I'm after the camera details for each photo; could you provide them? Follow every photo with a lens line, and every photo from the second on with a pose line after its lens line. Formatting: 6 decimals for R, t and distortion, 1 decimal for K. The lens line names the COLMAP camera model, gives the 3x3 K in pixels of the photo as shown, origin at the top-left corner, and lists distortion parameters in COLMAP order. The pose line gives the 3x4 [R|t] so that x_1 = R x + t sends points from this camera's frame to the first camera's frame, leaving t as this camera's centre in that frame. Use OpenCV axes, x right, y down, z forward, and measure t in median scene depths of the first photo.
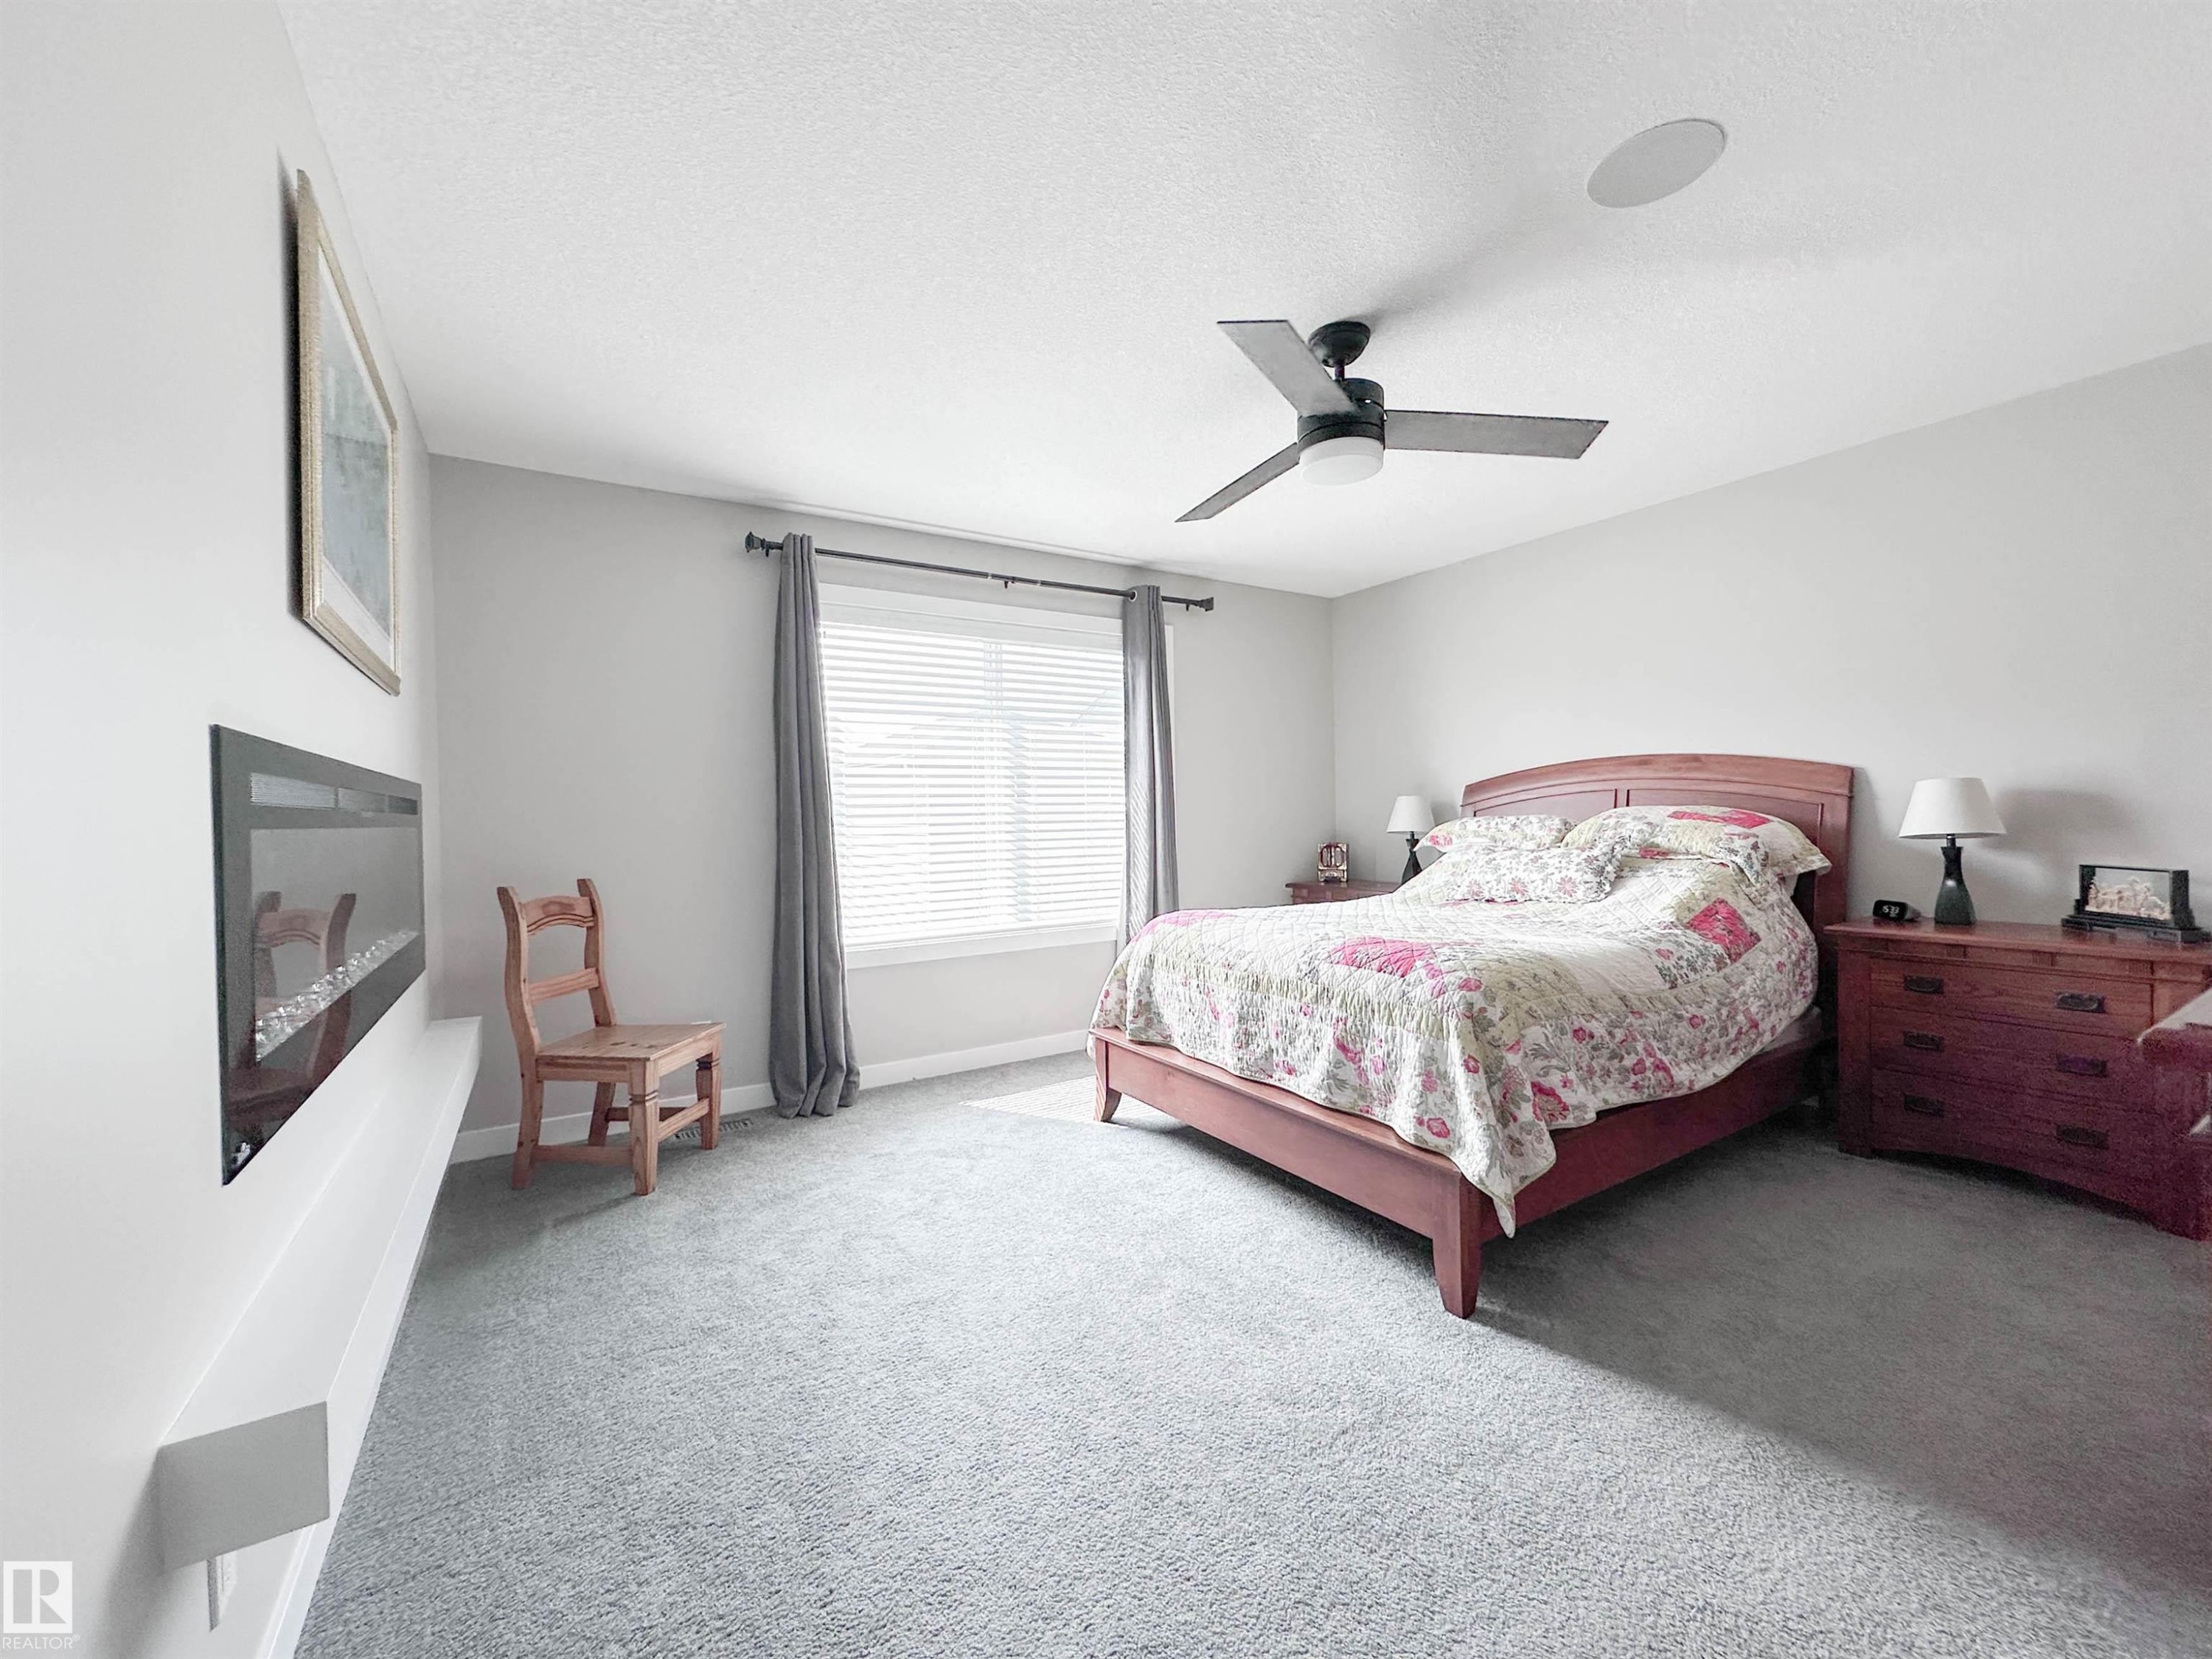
lens RADIAL K [[888.1, 0, 1106.0], [0, 888.1, 829.5], [0, 0, 1]] dist [-0.000942, -0.000054]
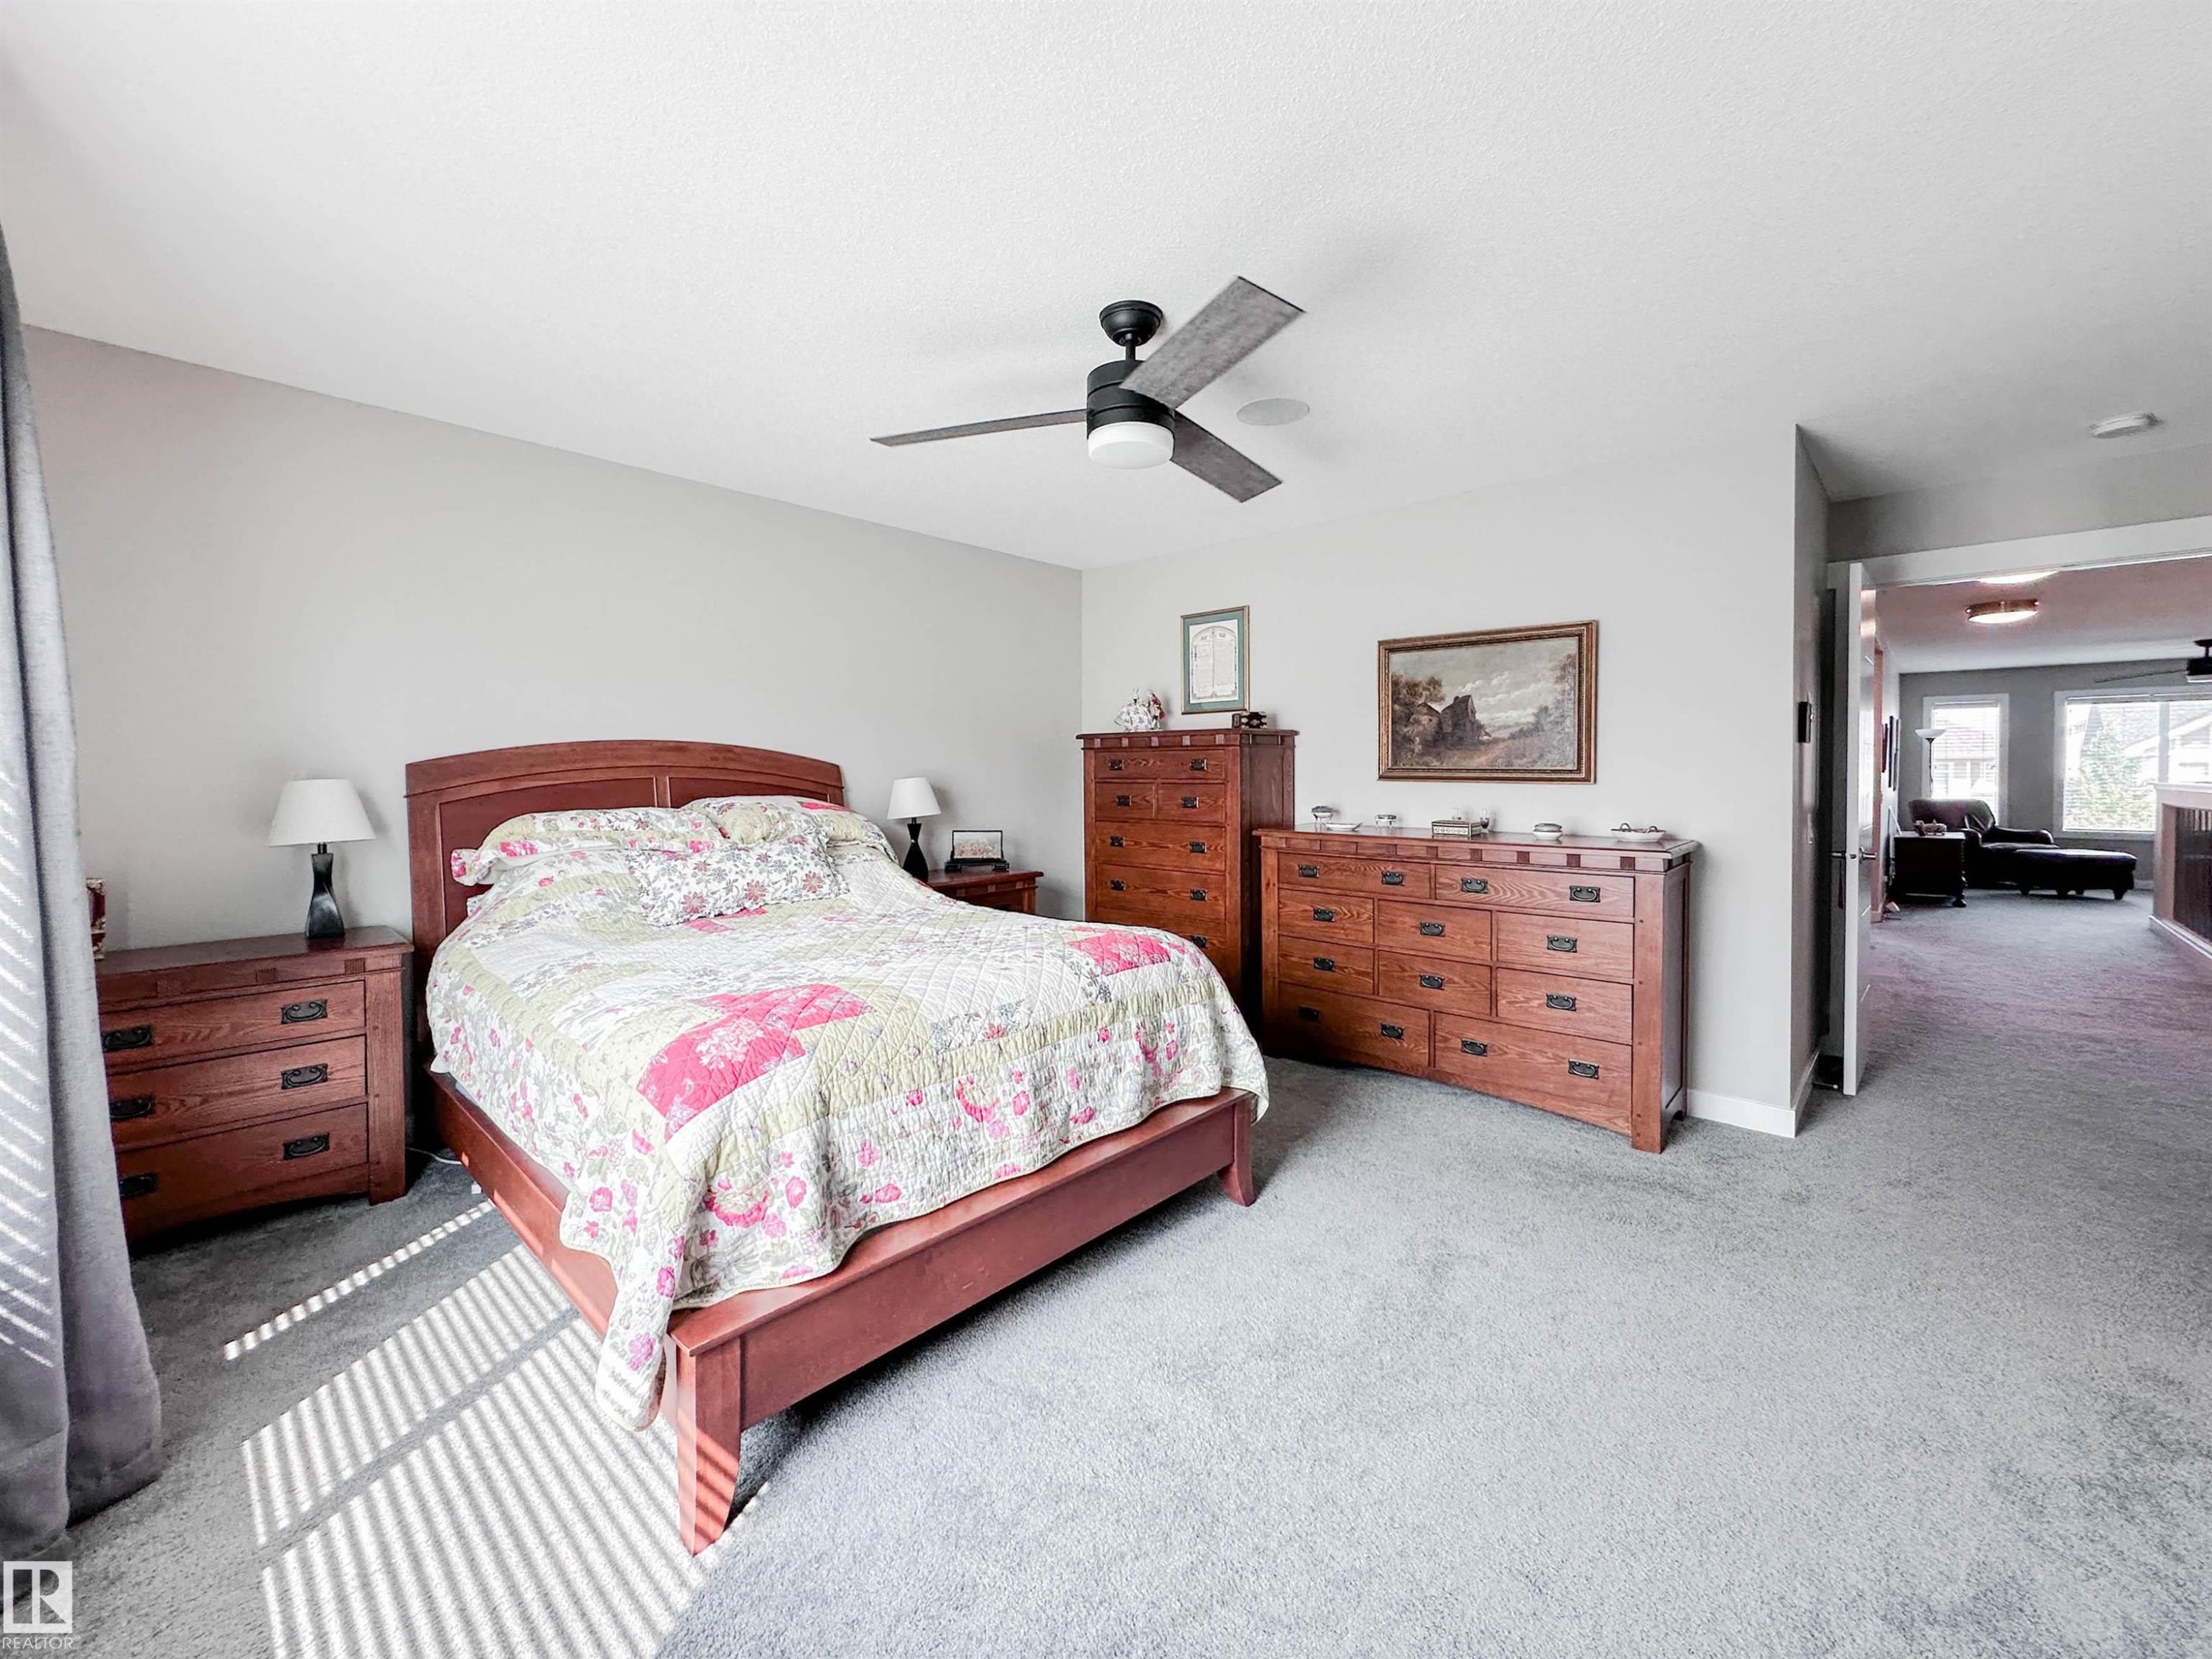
lens RADIAL K [[911.0, 0, 1090.9], [0, 911.0, 794.8], [0, 0, 1]] dist [-0.000803, -0.000185]
pose [[-0.250749, -0.008847, 0.968012, -0.627937], [0.022874, 0.999625, 0.015062, -0.047300], [-0.967782, 0.025919, -0.250452, 1.208799]]
